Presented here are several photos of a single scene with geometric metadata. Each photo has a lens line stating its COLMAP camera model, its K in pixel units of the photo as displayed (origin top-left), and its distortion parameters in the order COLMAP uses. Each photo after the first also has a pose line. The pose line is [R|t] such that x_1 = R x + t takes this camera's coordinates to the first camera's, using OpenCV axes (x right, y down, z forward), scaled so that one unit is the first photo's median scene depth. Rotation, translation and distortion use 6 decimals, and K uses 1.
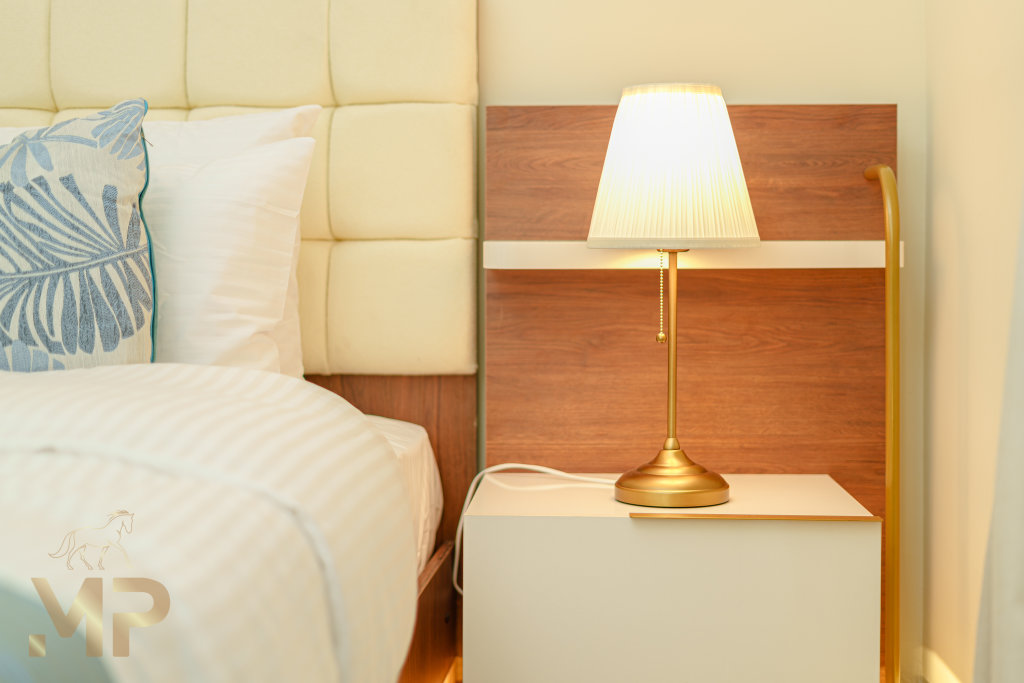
lens RADIAL K [[1527.4, 0, 512.0], [0, 1527.4, 341.5], [0, 0, 1]] dist [-0.018119, -0.049550]
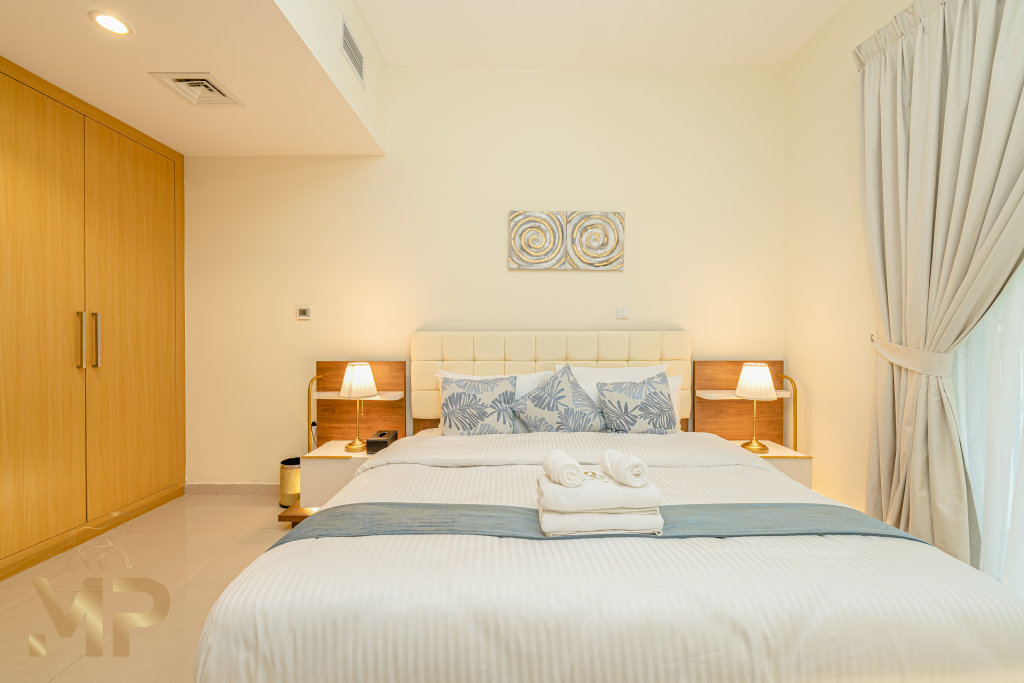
lens RADIAL K [[420.5, 0, 512.0], [0, 420.5, 341.5], [0, 0, 1]] dist [0.000158, -0.000024]
pose [[0.998193, -0.003344, 0.060002, -0.669235], [0.005285, 0.999467, -0.032228, -0.180959], [-0.059862, 0.032487, 0.997678, -0.260508]]
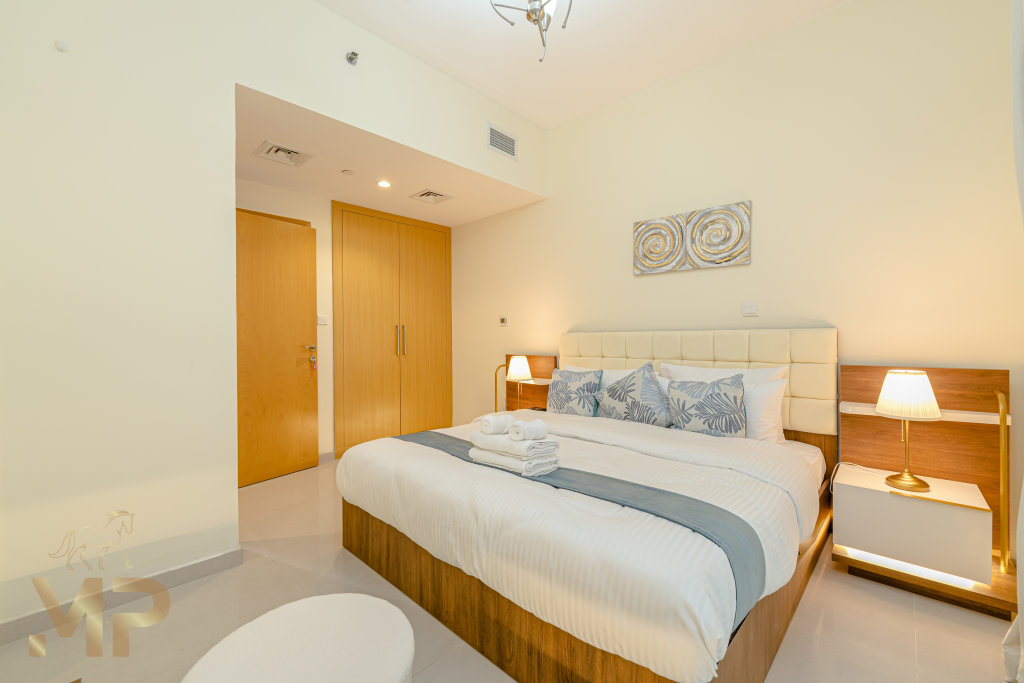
lens RADIAL K [[413.6, 0, 501.2], [0, 413.6, 340.8], [0, 0, 1]] dist [0.000170, -0.000099]
pose [[0.759127, -0.002457, -0.650938, 0.012549], [-0.019319, 0.999467, -0.026303, -0.176788], [0.650655, 0.032543, 0.758675, -0.338321]]
